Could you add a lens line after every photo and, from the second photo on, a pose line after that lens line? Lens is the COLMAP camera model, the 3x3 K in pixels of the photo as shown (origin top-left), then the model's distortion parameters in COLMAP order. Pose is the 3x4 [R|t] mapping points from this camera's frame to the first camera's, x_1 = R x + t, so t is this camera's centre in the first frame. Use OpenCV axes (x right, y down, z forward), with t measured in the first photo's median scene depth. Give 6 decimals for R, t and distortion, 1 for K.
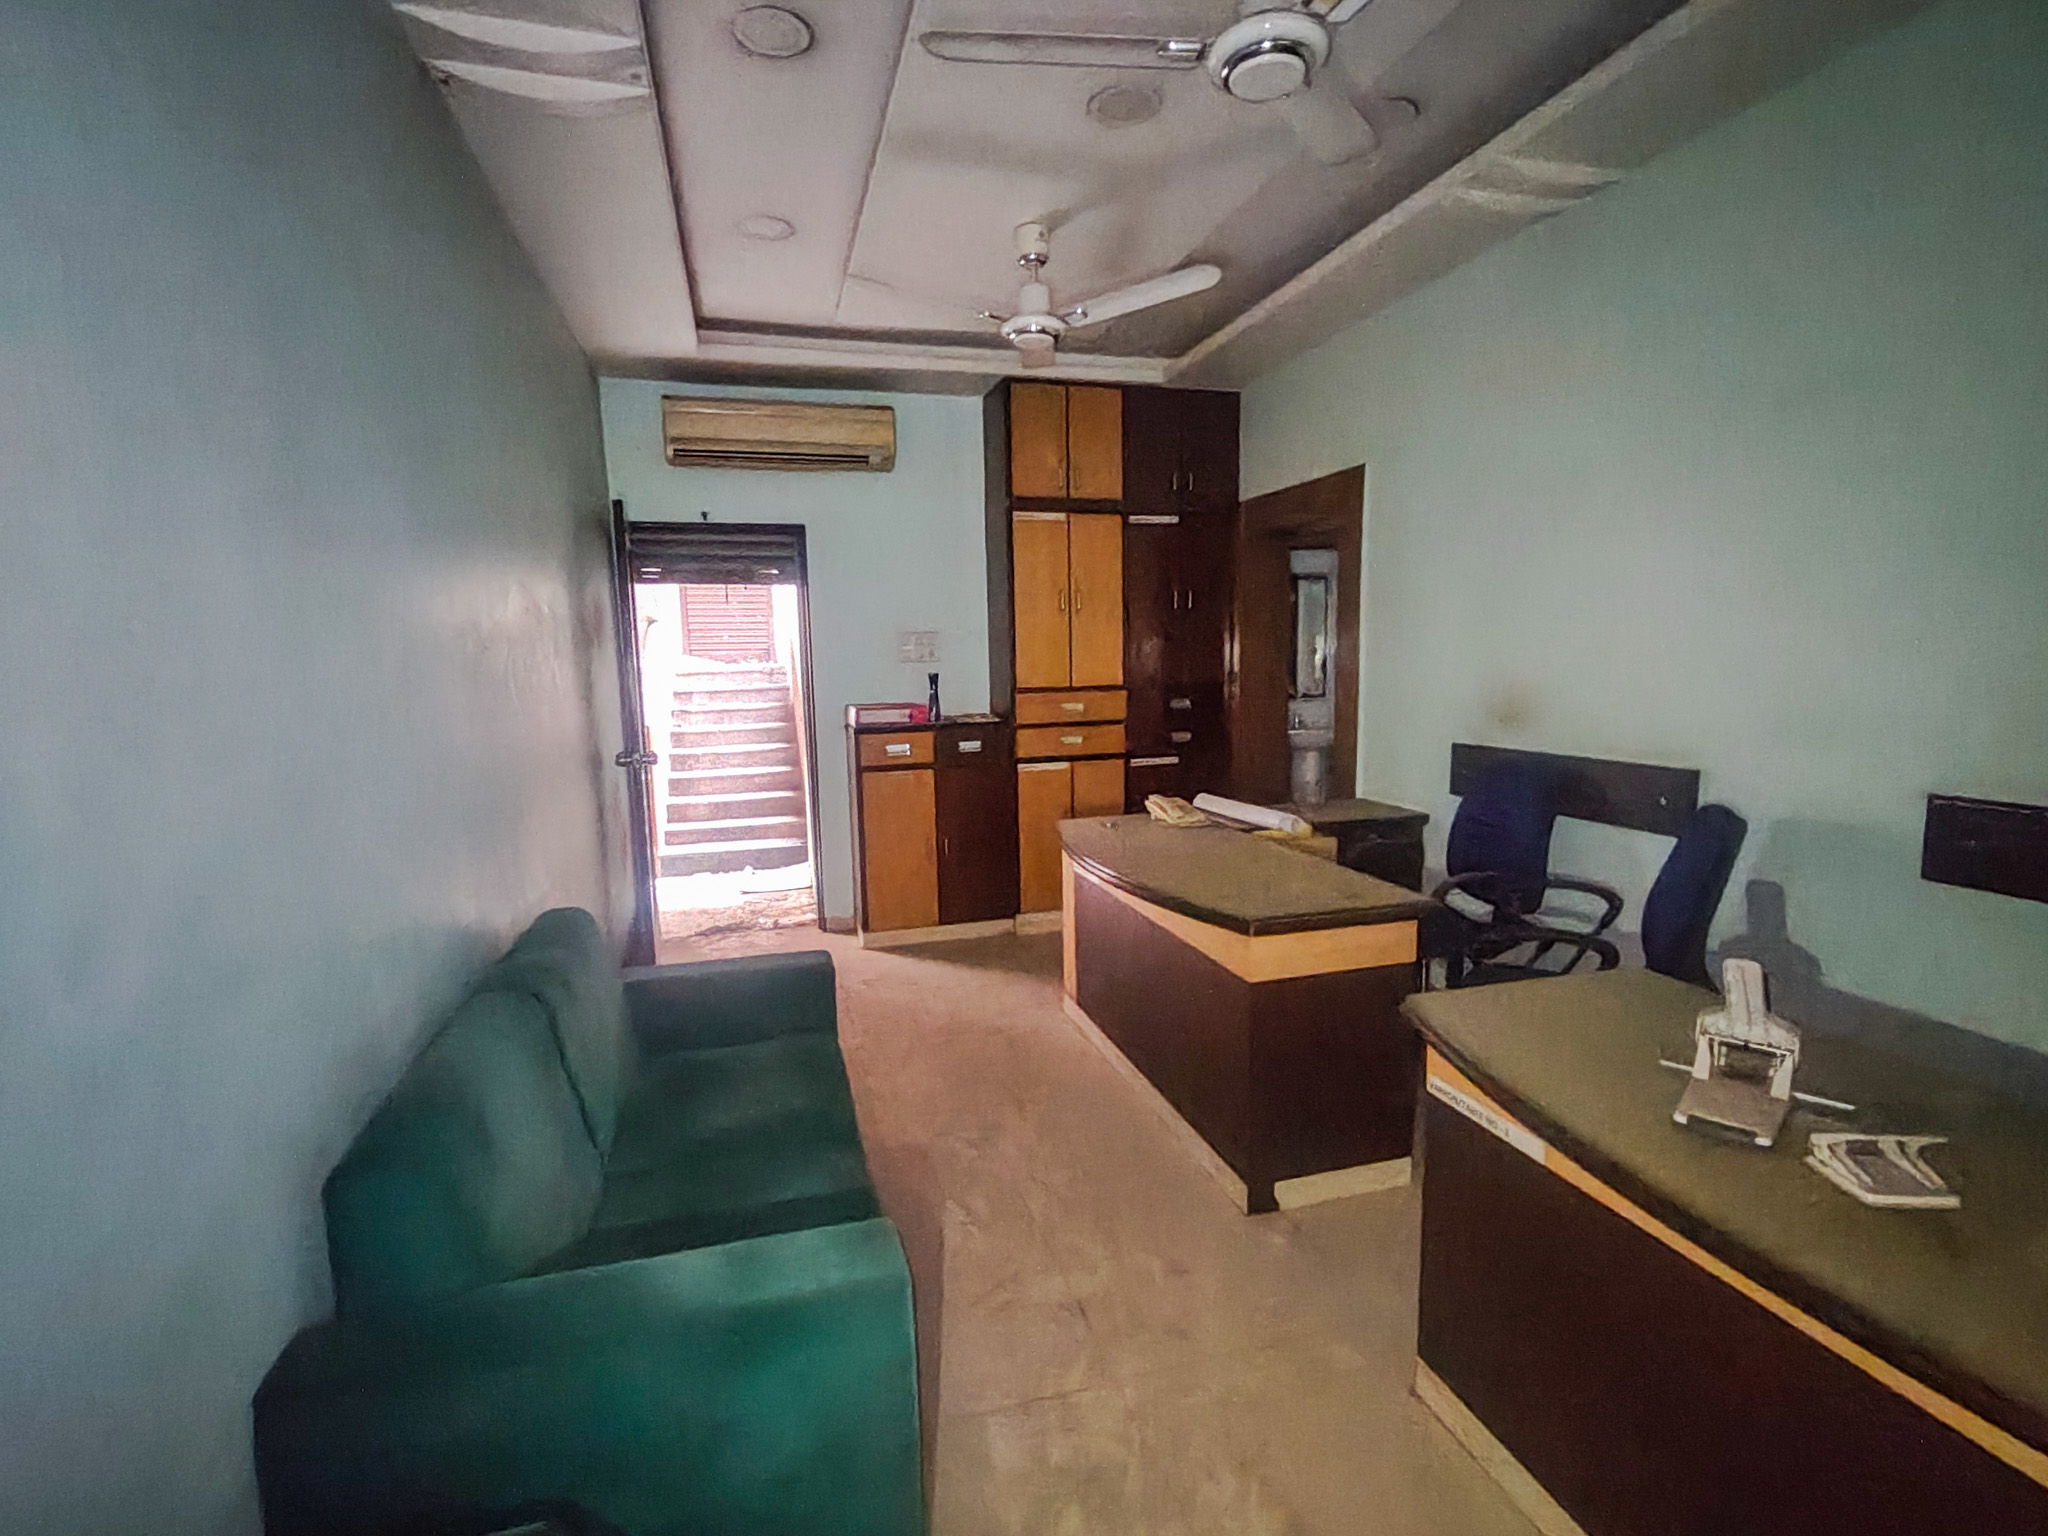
lens RADIAL K [[962.5, 0, 1014.0], [0, 962.5, 772.8], [0, 0, 1]] dist [0.005324, 0.000556]
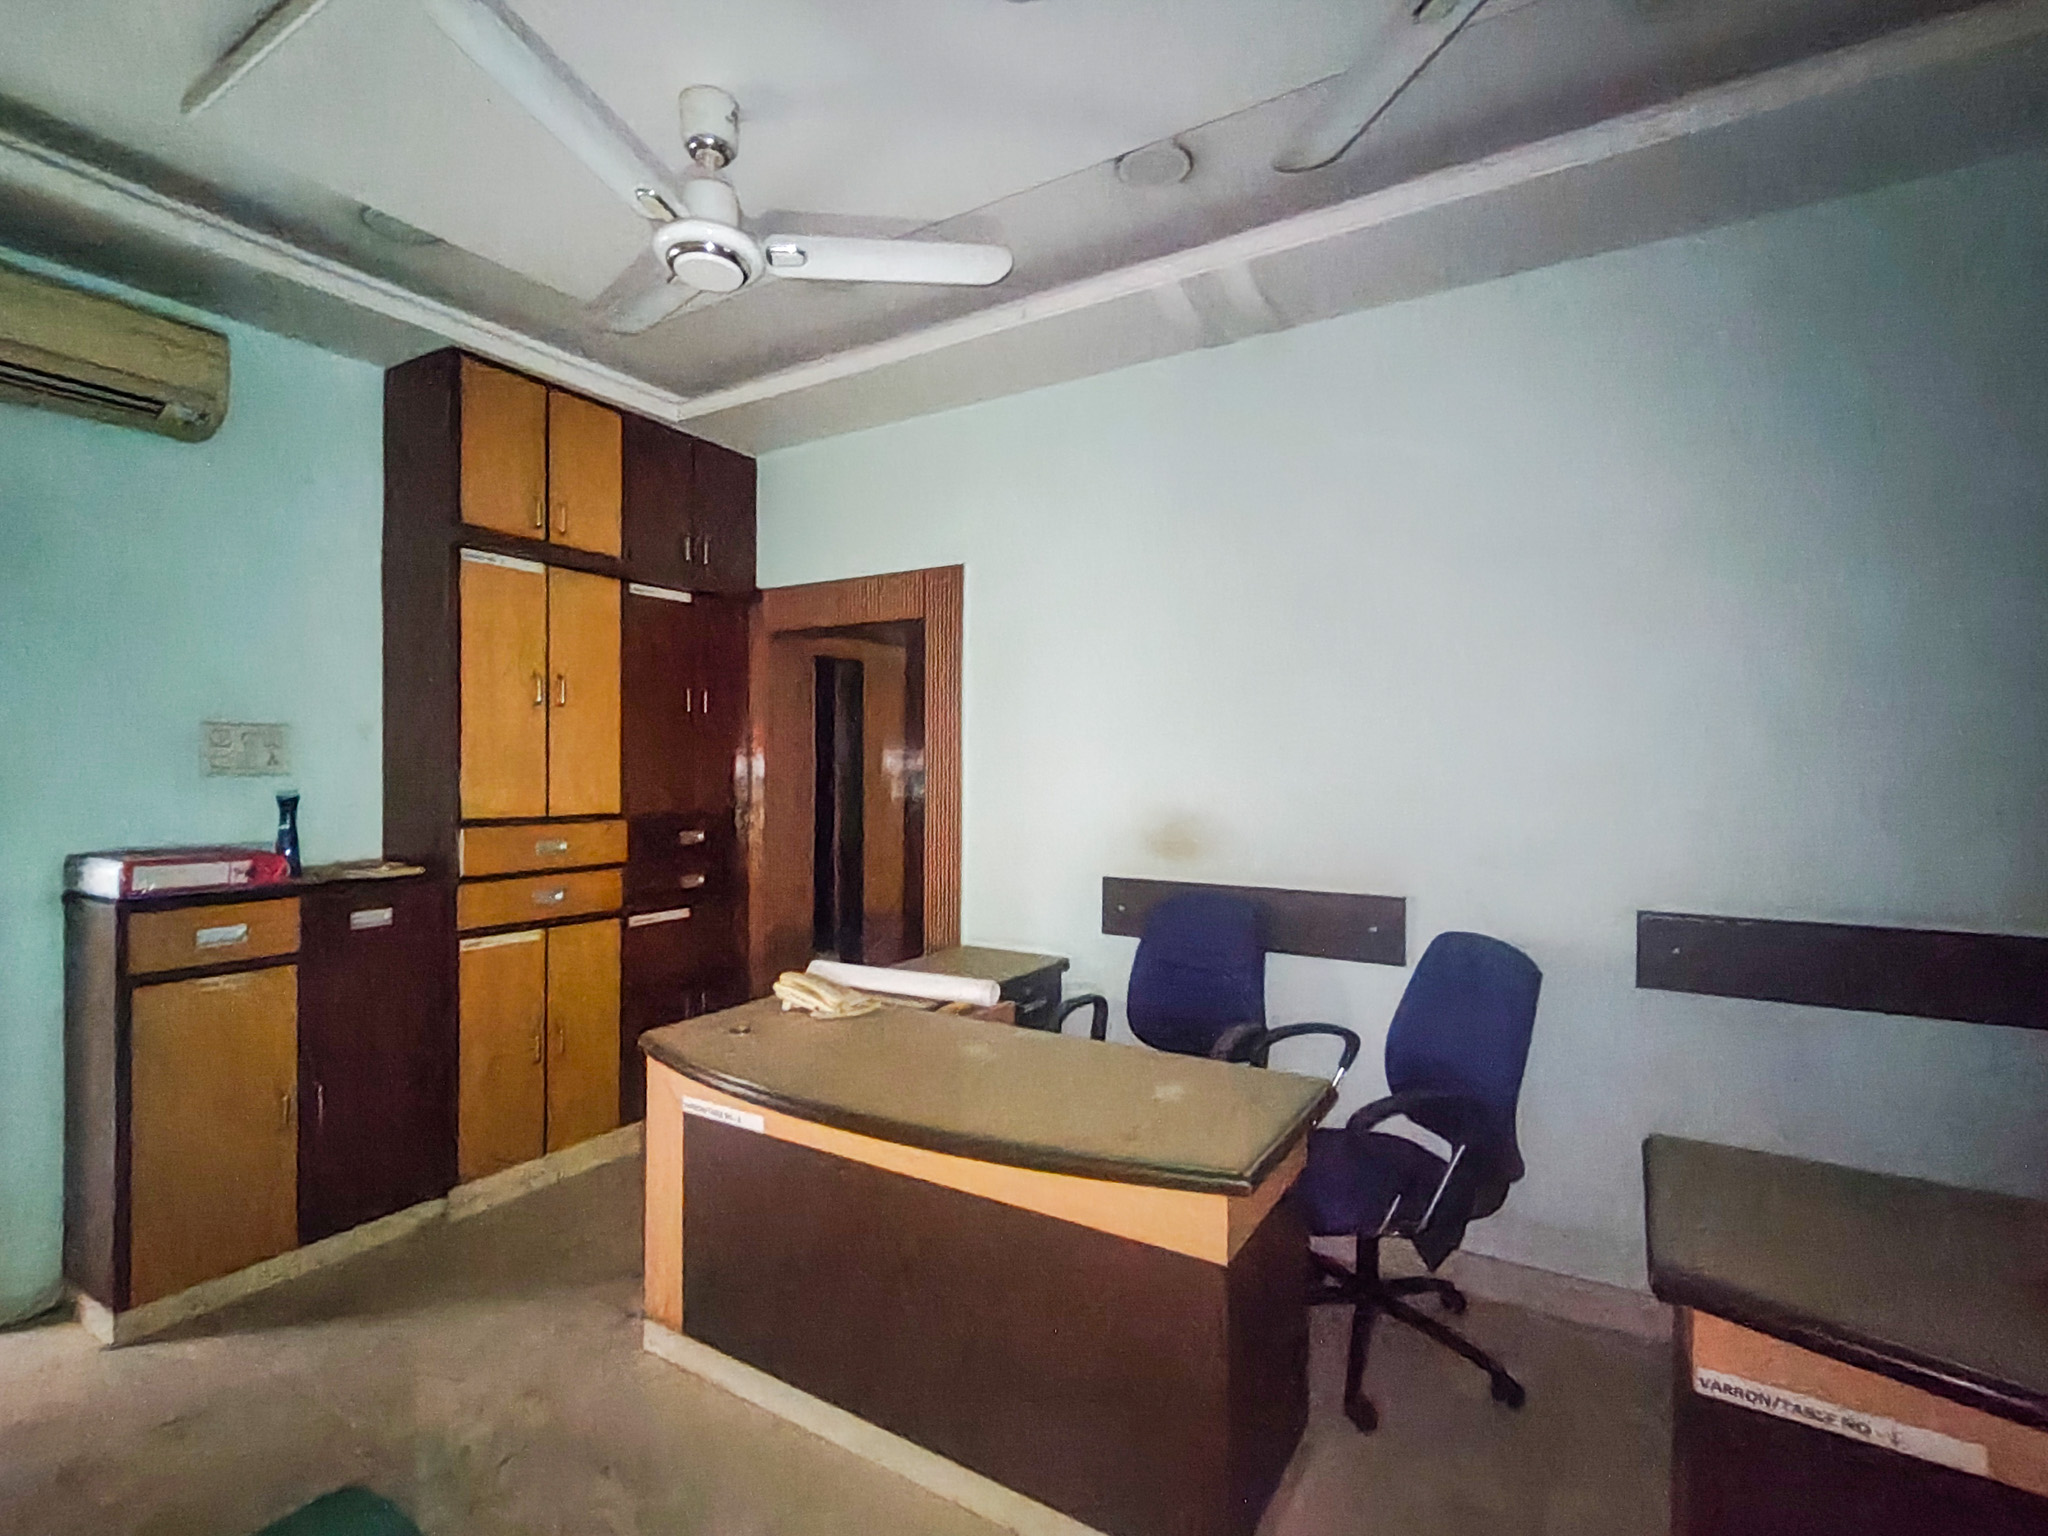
lens RADIAL K [[962.5, 0, 1030.2], [0, 962.5, 772.1], [0, 0, 1]] dist [0.005324, 0.000556]
pose [[0.735329, 0.022325, 0.677342, -0.152166], [0.063792, 0.992740, -0.101974, -0.030196], [-0.674701, 0.118193, 0.728567, 0.278613]]
